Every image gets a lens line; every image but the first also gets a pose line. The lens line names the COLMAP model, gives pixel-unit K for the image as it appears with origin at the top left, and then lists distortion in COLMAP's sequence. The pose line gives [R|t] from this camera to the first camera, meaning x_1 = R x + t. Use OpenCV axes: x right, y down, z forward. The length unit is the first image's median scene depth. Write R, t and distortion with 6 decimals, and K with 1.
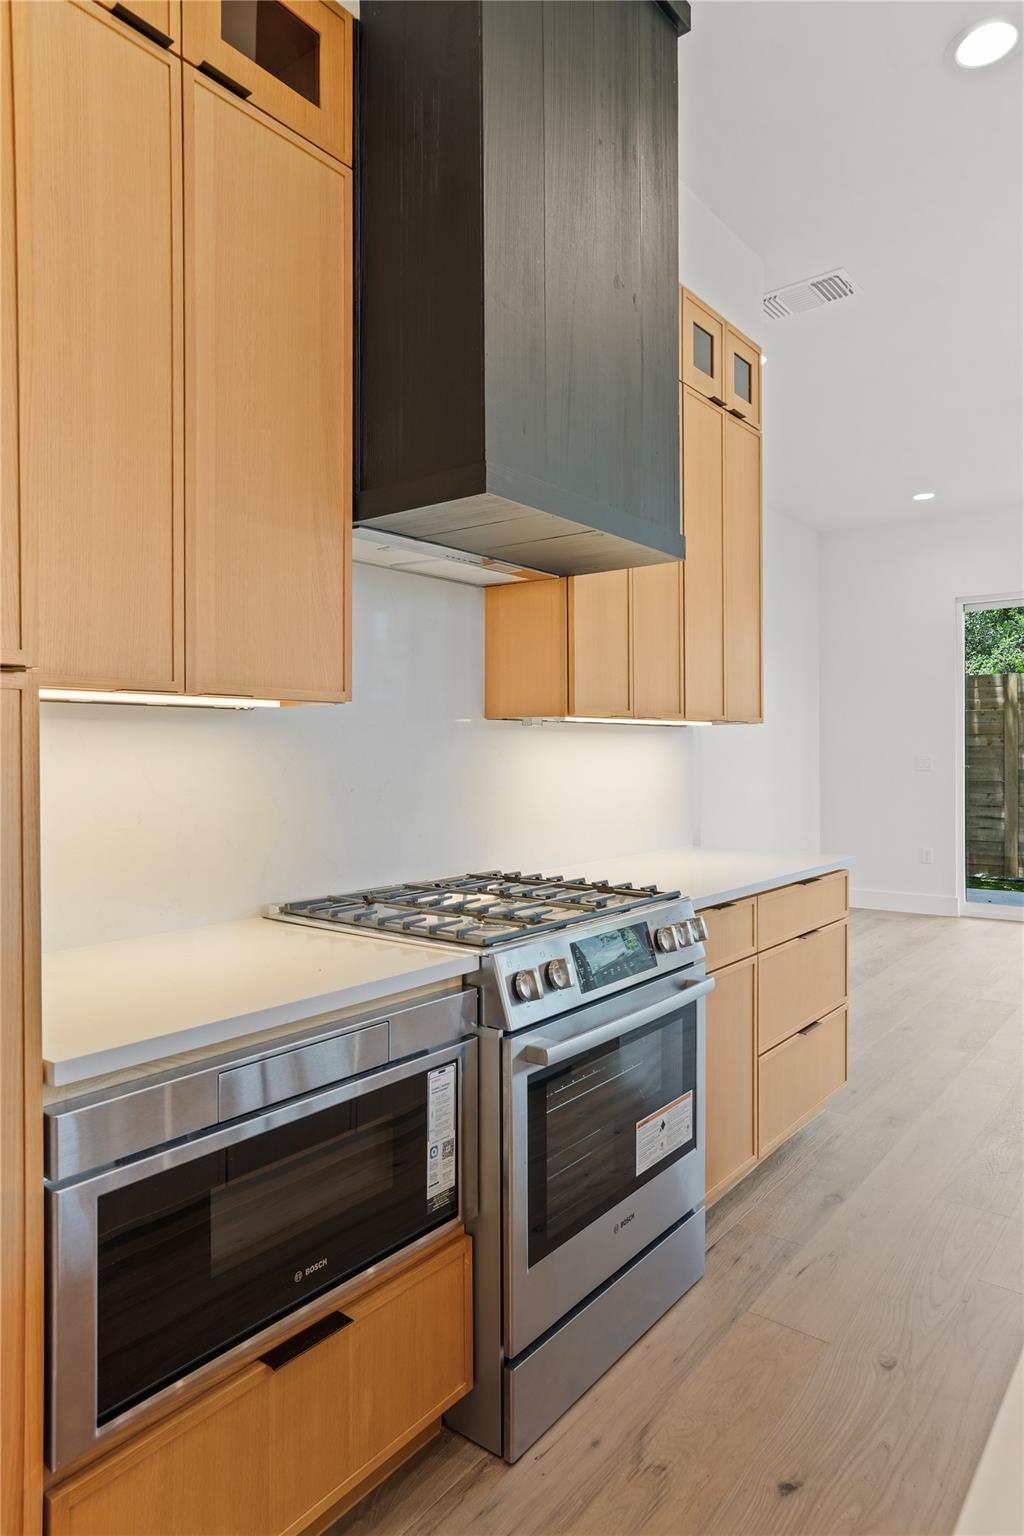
lens RADIAL K [[933.6, 0, 512.0], [0, 933.6, 768.0], [0, 0, 1]] dist [-0.042878, 0.039498]
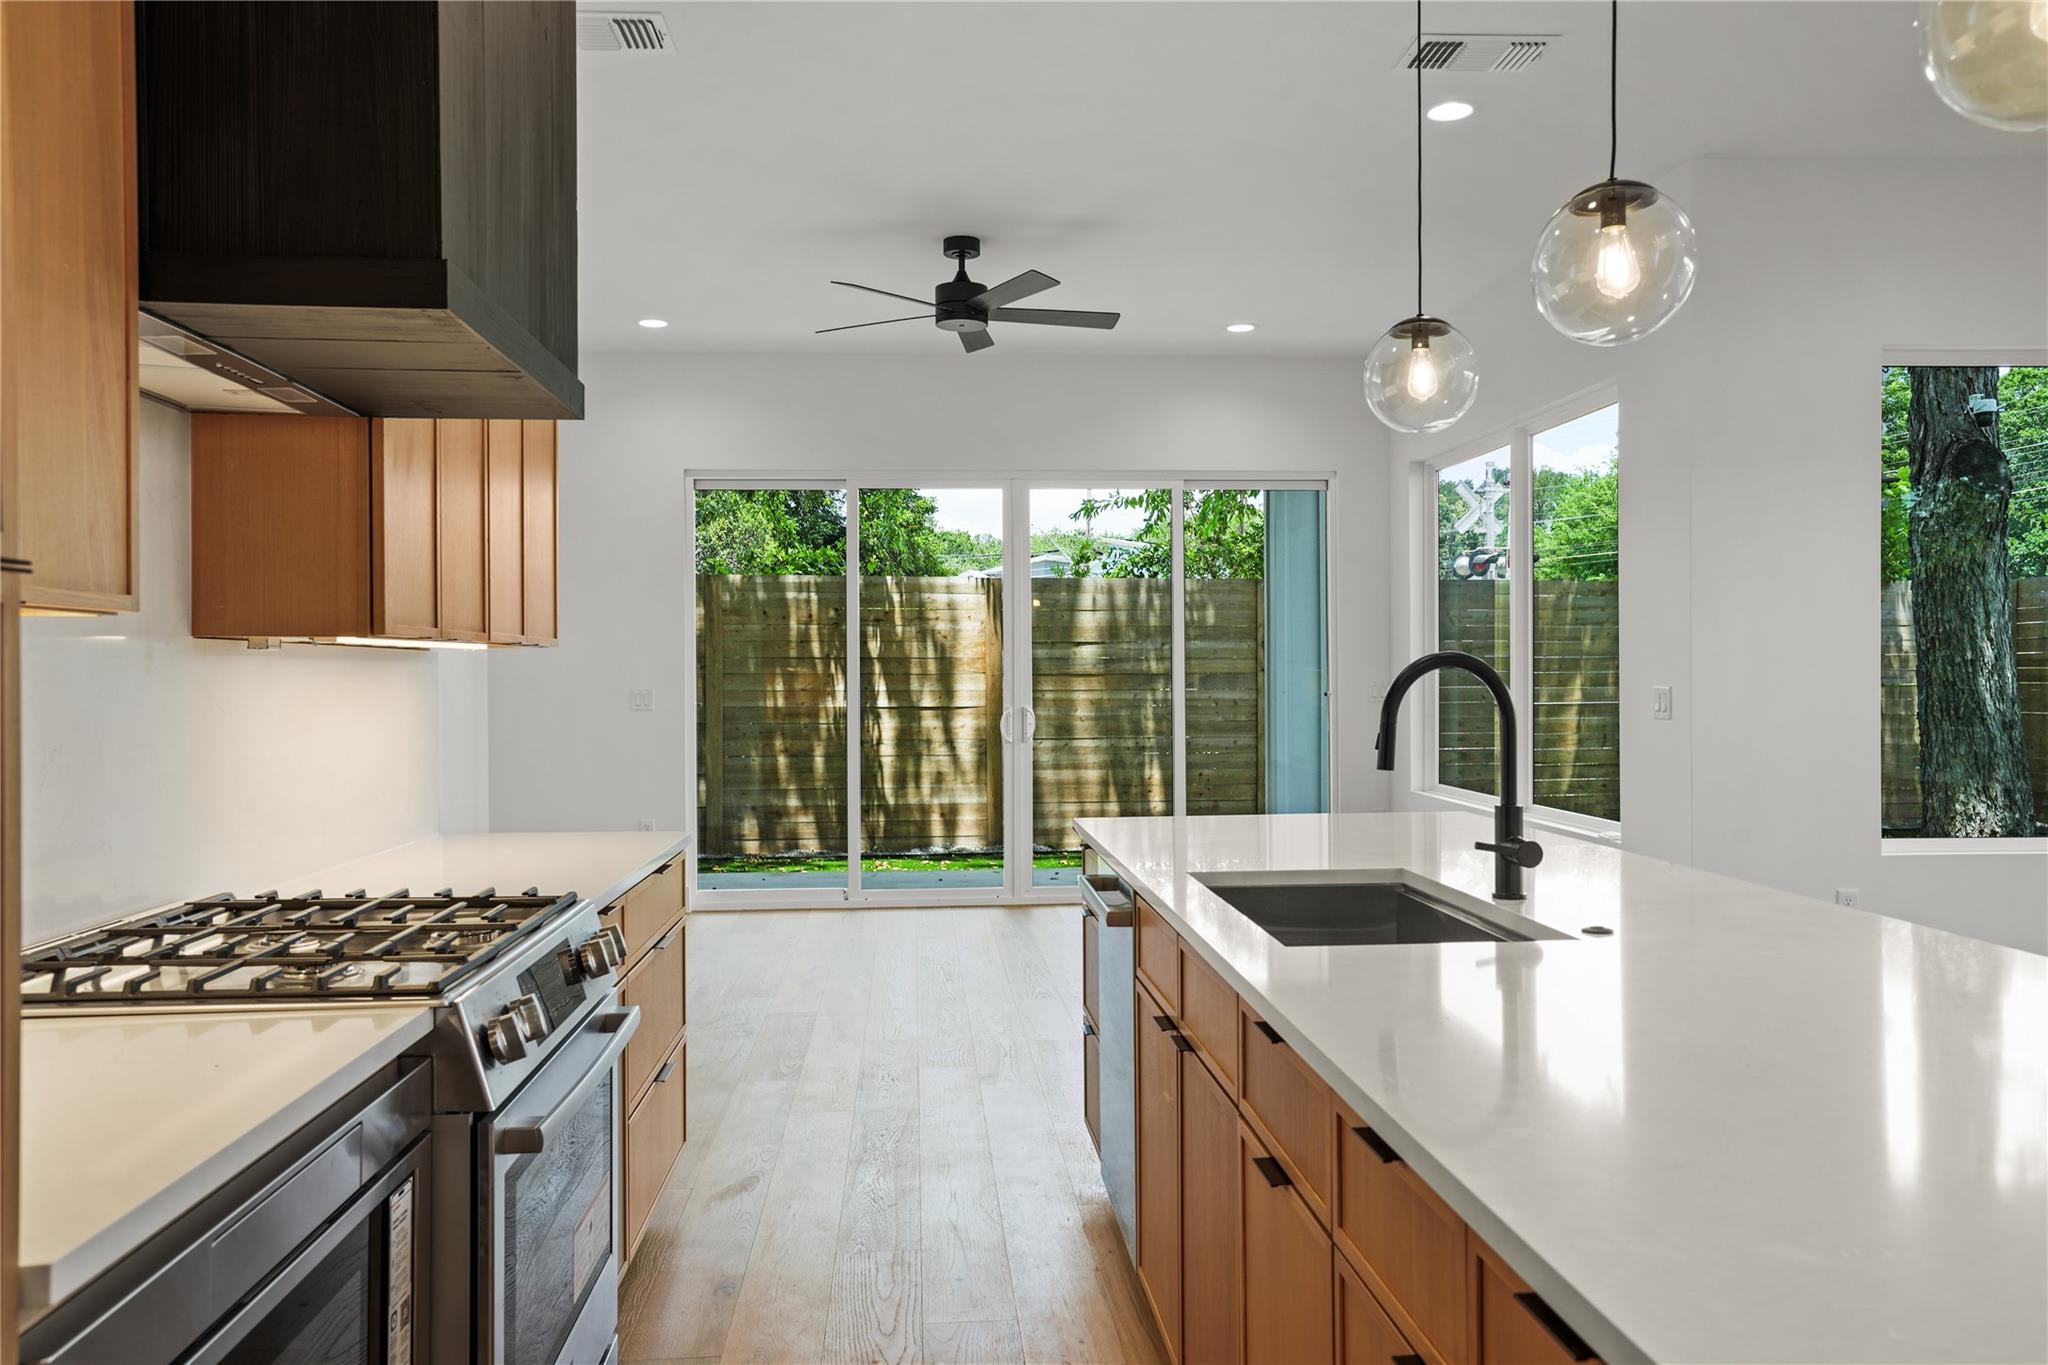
lens RADIAL K [[1448.8, 0, 1023.0], [0, 1448.8, 712.3], [0, 0, 1]] dist [0.002439, 0.002984]
pose [[0.735488, -0.015940, 0.677351, -0.381450], [0.013369, 0.999870, 0.009014, -0.009980], [-0.677406, 0.002426, 0.735605, -0.032033]]
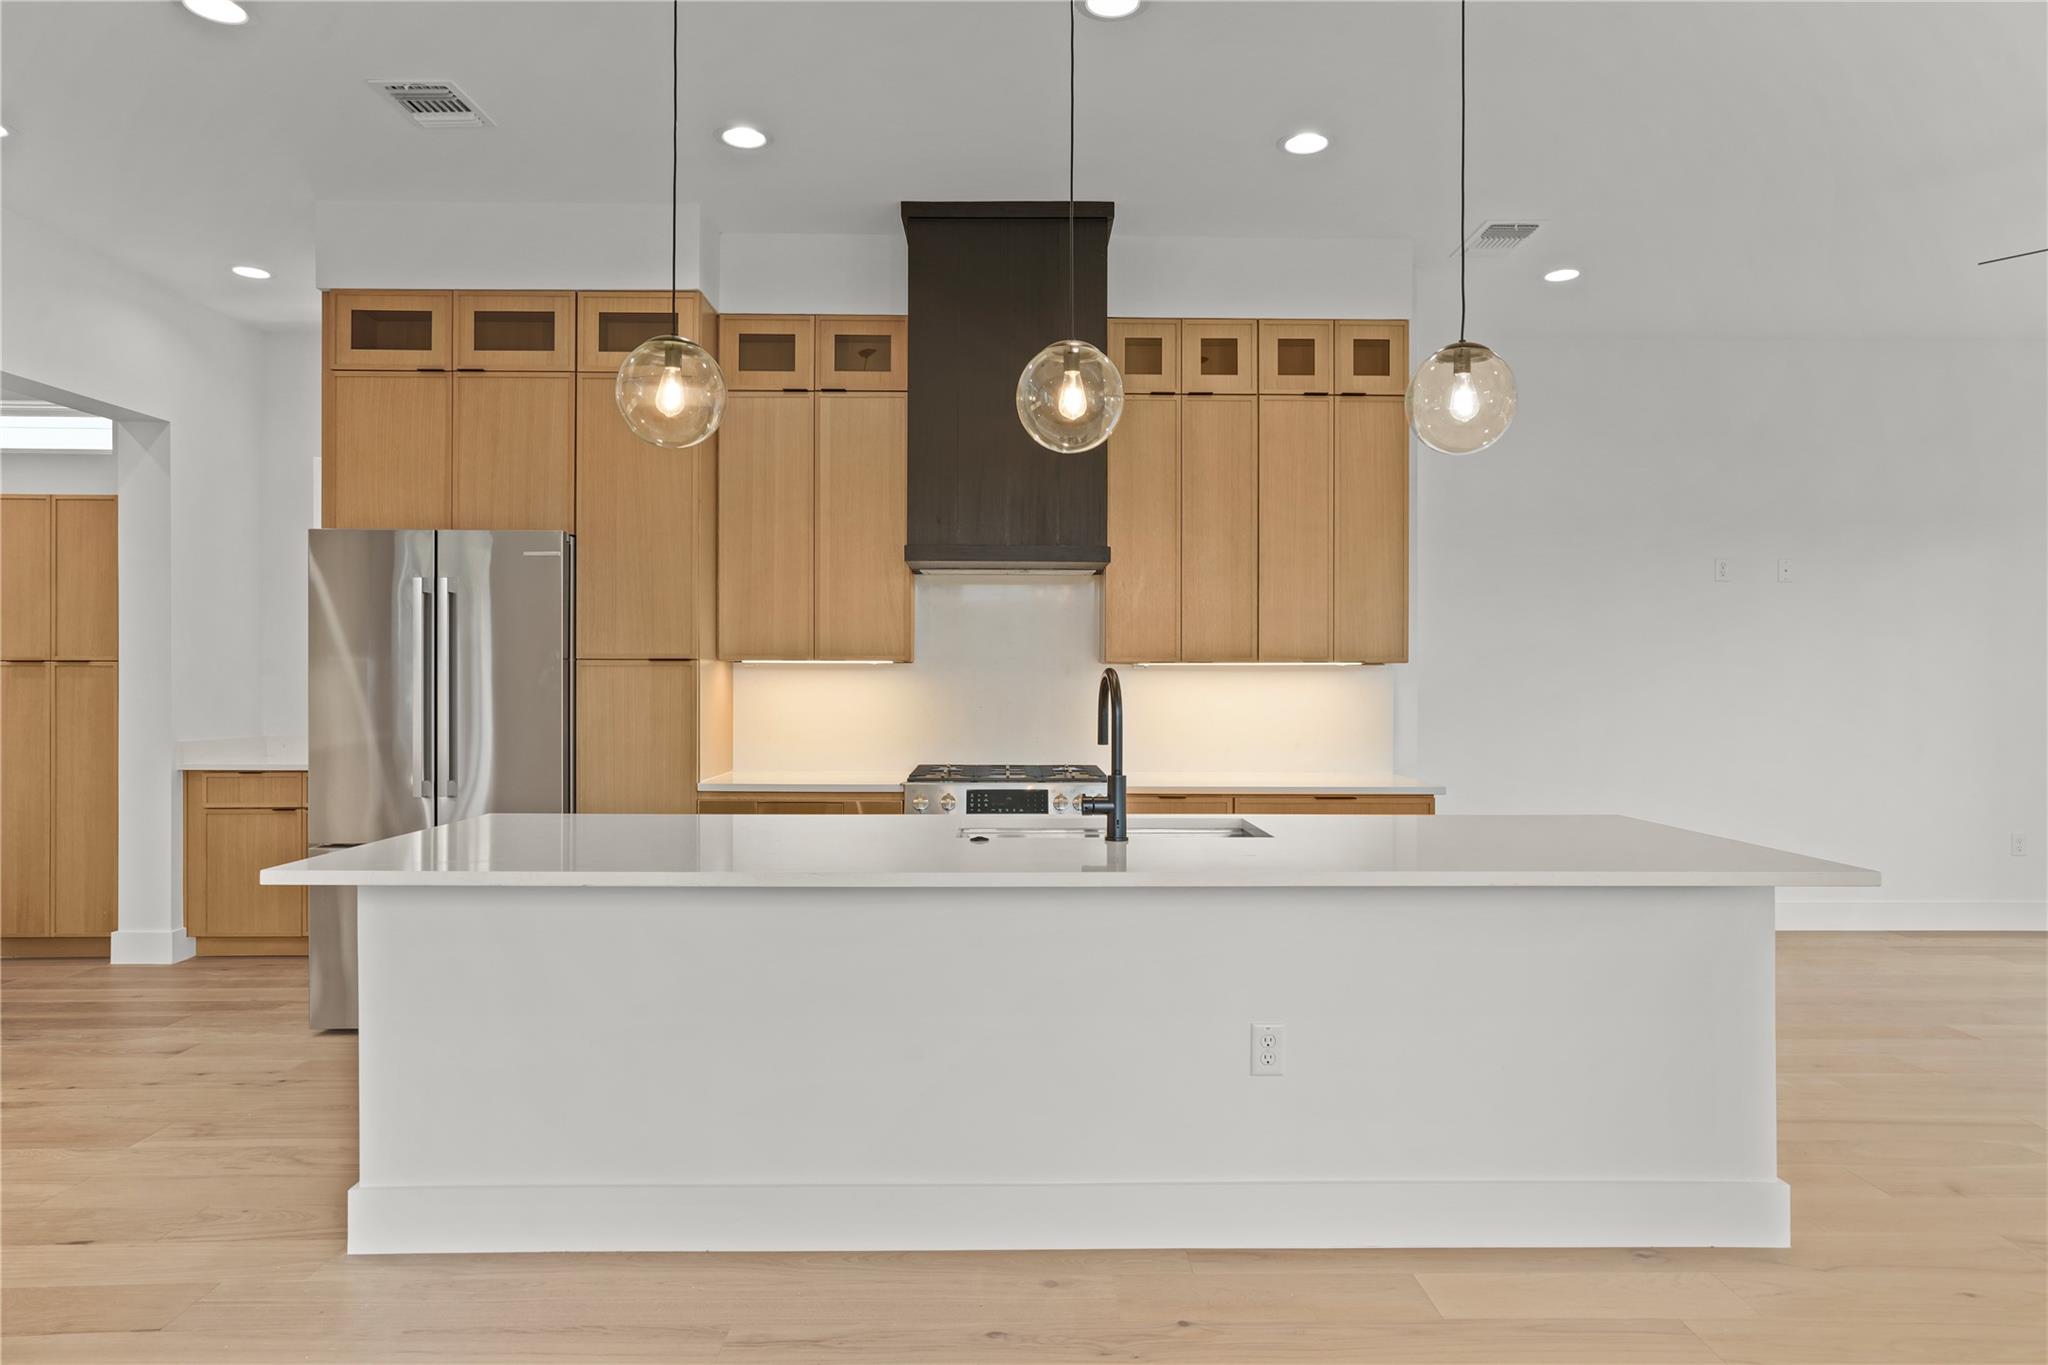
lens RADIAL K [[1244.8, 0, 1052.9], [0, 1244.8, 677.5], [0, 0, 1]] dist [-0.042878, 0.039498]
pose [[0.638244, 0.005952, -0.769811, 2.088488], [-0.019422, 0.999776, -0.008373, -0.017784], [0.769589, 0.020295, 0.638217, -0.453662]]
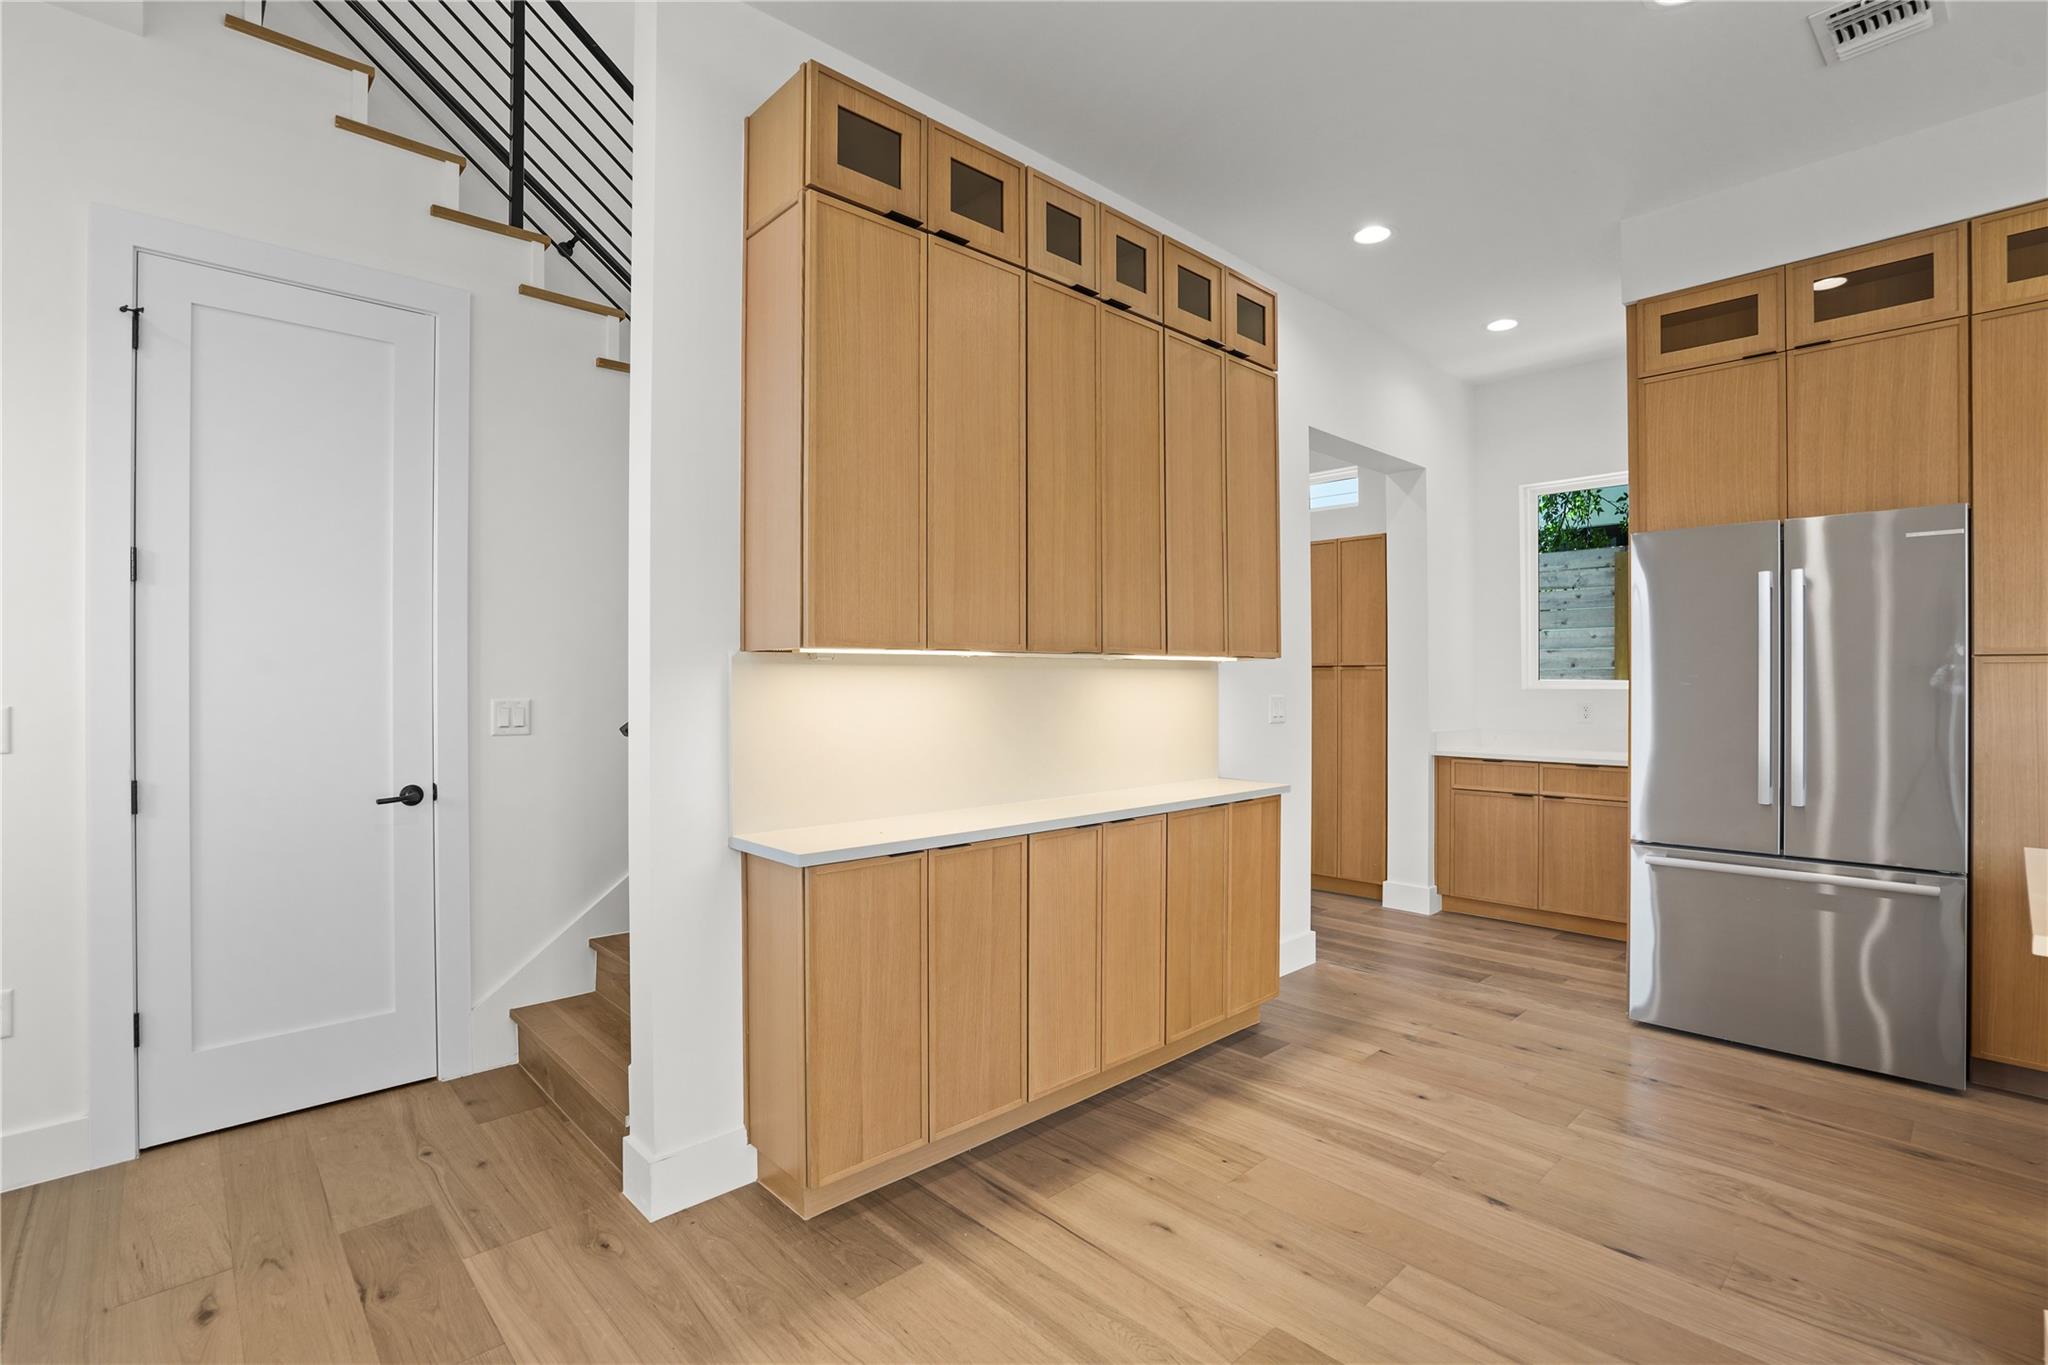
lens RADIAL K [[958.7, 0, 1018.3], [0, 958.7, 678.4], [0, 0, 1]] dist [-0.061973, 0.026806]
pose [[-0.149795, 0.003842, -0.988710, 1.350303], [-0.018020, 0.999816, 0.006615, 0.001602], [0.988553, 0.018807, -0.149698, -0.976445]]
